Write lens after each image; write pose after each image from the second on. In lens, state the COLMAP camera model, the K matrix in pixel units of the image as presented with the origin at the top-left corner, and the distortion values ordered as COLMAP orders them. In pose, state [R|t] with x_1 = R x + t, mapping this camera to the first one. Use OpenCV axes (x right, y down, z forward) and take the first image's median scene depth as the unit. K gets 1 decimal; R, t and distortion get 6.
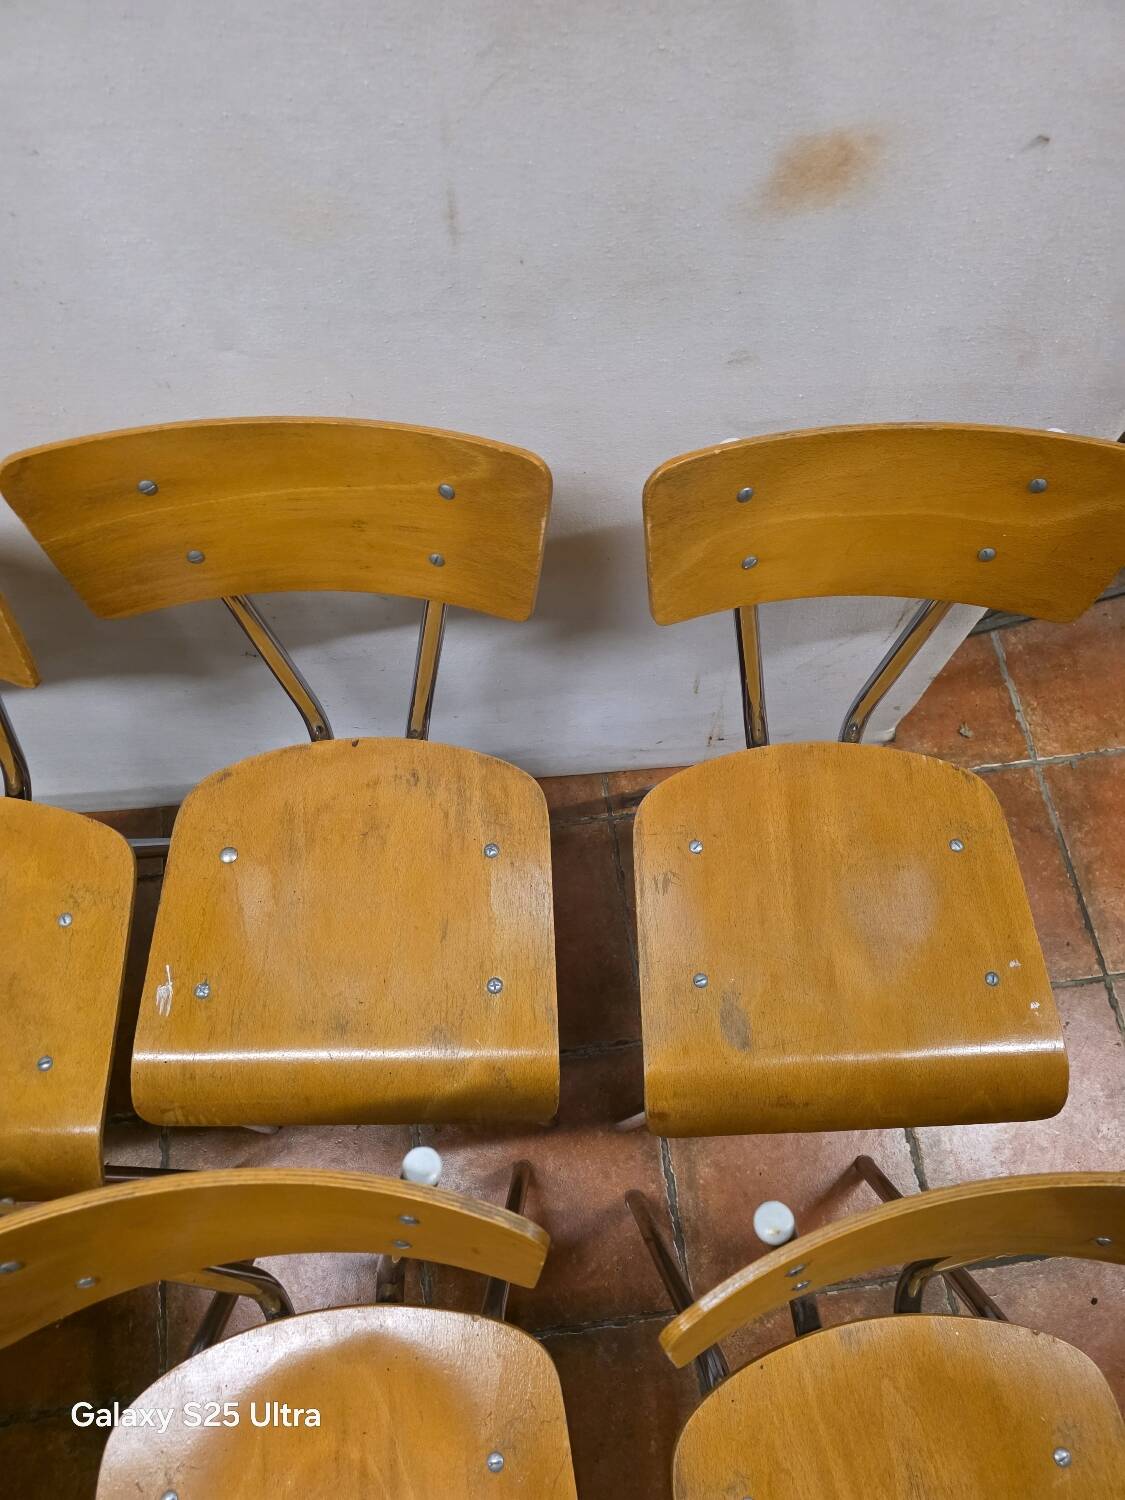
lens RADIAL K [[1002.5, 0, 565.8], [0, 1002.5, 760.3], [0, 0, 1]] dist [0.053788, -0.041216]
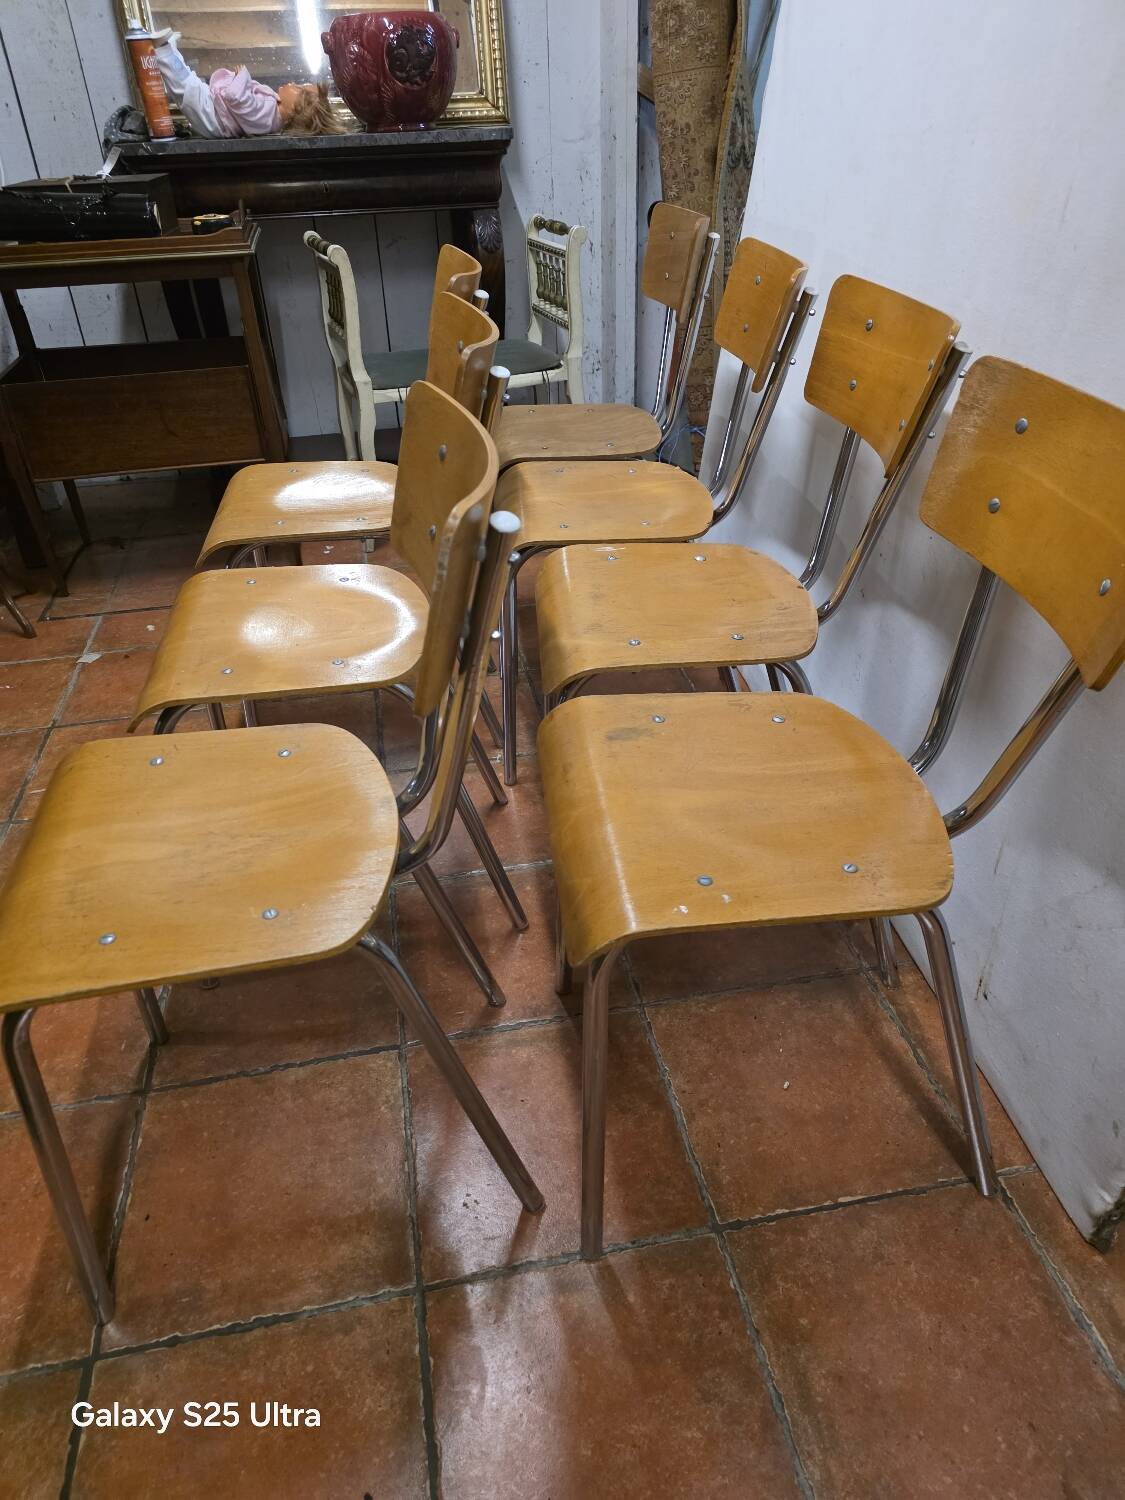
lens RADIAL K [[990.6, 0, 563.8], [0, 990.6, 753.3], [0, 0, 1]] dist [0.037210, -0.031212]
pose [[0.052422, 0.545020, -0.836783, 1.076718], [-0.922708, 0.346899, 0.168139, 0.137755], [0.381918, 0.763292, 0.521079, 0.374687]]
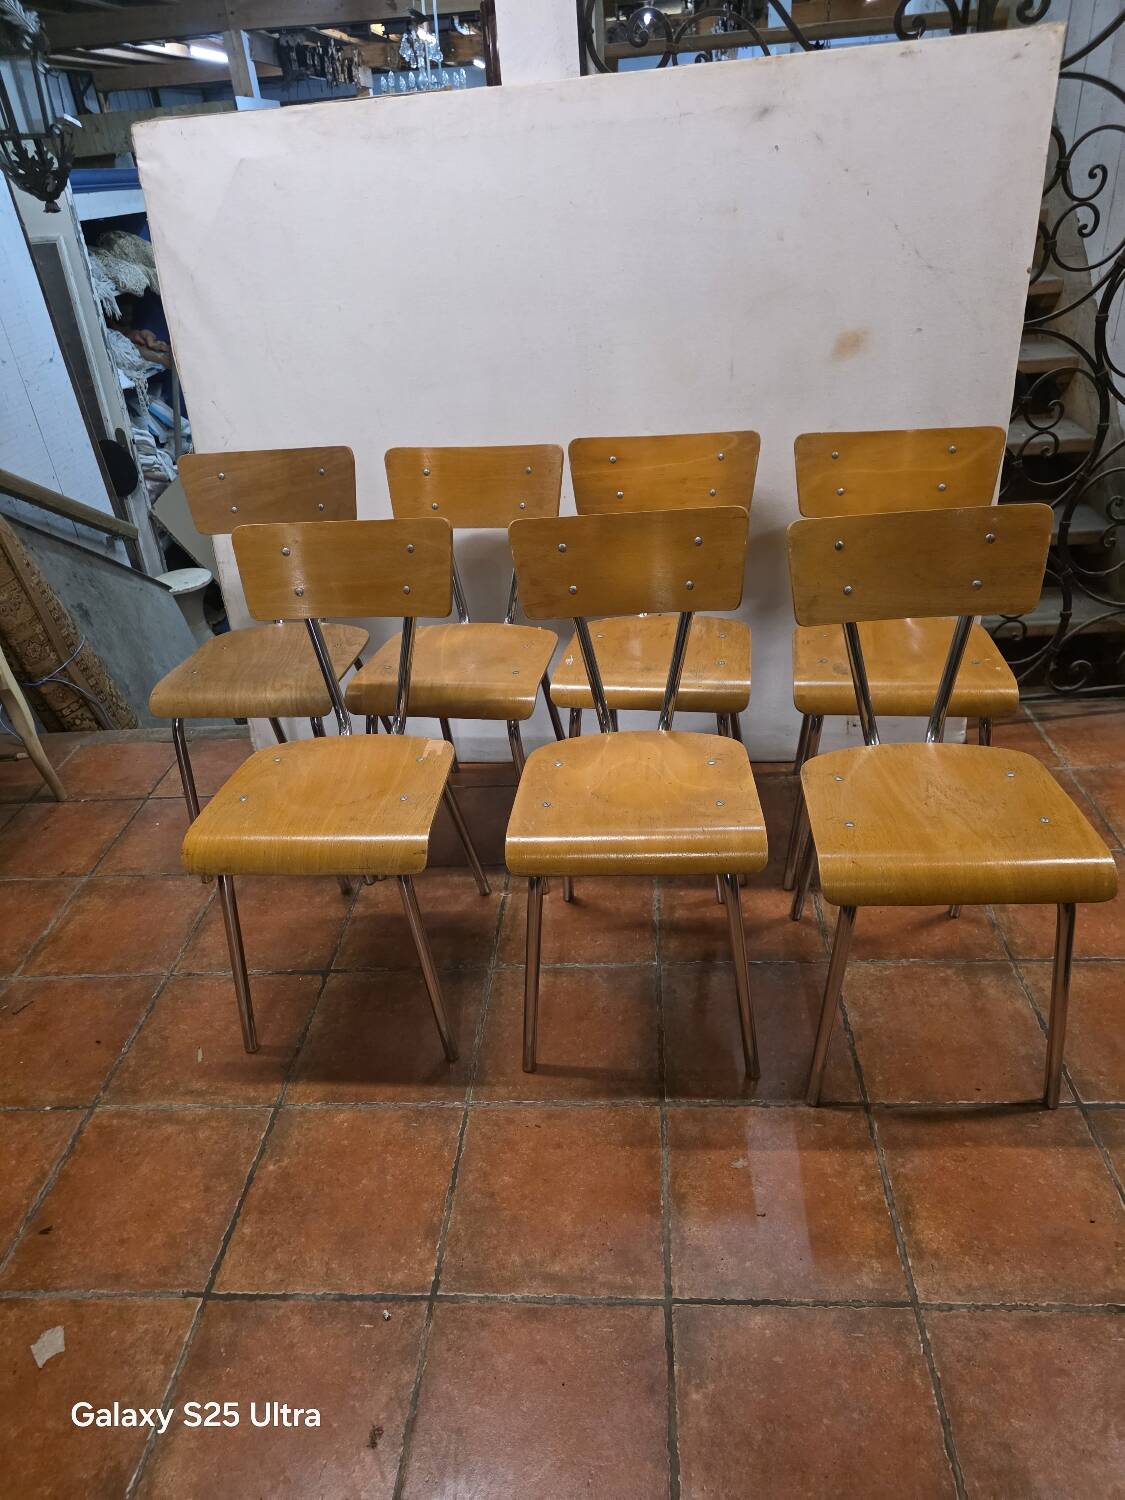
lens RADIAL K [[1002.7, 0, 567.7], [0, 1002.7, 749.3], [0, 0, 1]] dist [0.048126, -0.033127]
pose [[0.977229, 0.030375, -0.210003, 0.058184], [-0.152936, 0.786876, -0.597861, 1.612289], [0.147086, 0.616364, 0.773603, -0.533200]]
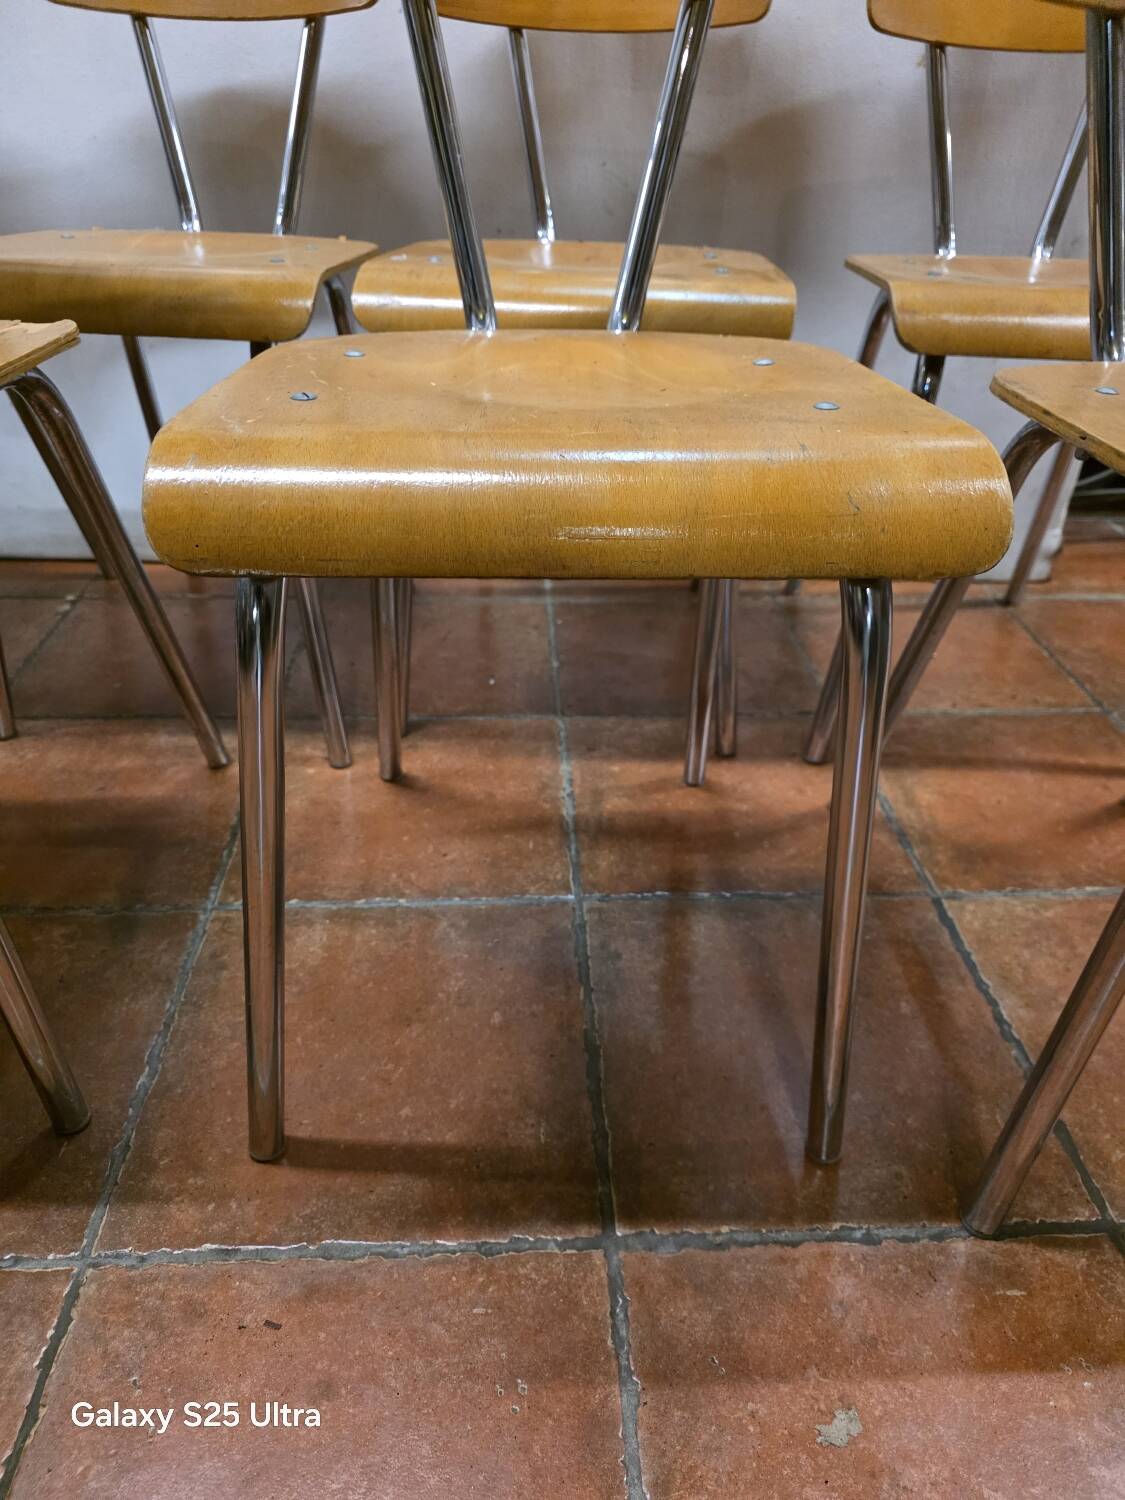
lens RADIAL K [[1022.8, 0, 561.9], [0, 1022.8, 765.4], [0, 0, 1]] dist [0.039627, -0.043378]
pose [[0.995986, 0.060359, -0.066098, -0.128243], [-0.087542, 0.810859, -0.578657, 1.184499], [0.018669, 0.582120, 0.812888, 0.439778]]
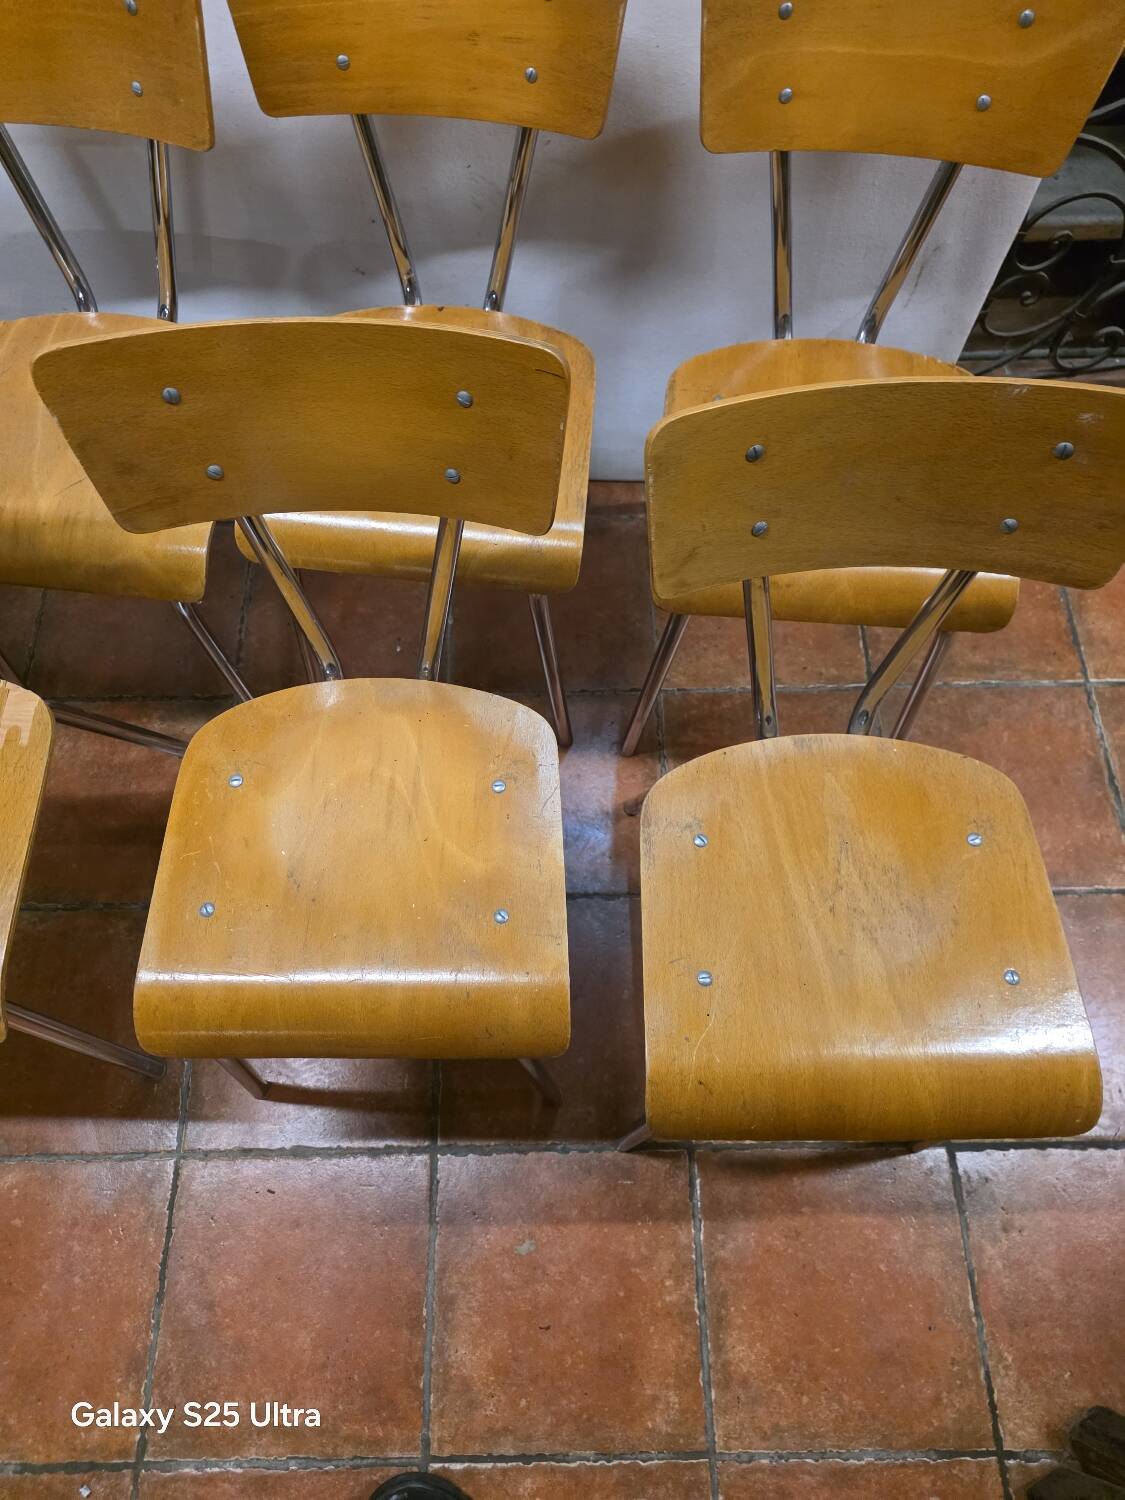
lens RADIAL K [[1014.7, 0, 544.5], [0, 1014.7, 751.4], [0, 0, 1]] dist [0.040556, -0.030472]
pose [[0.992088, 0.106865, -0.065882, 0.051212], [-0.110141, 0.992743, -0.048280, 0.583162], [0.060244, 0.055155, 0.996659, -0.180513]]
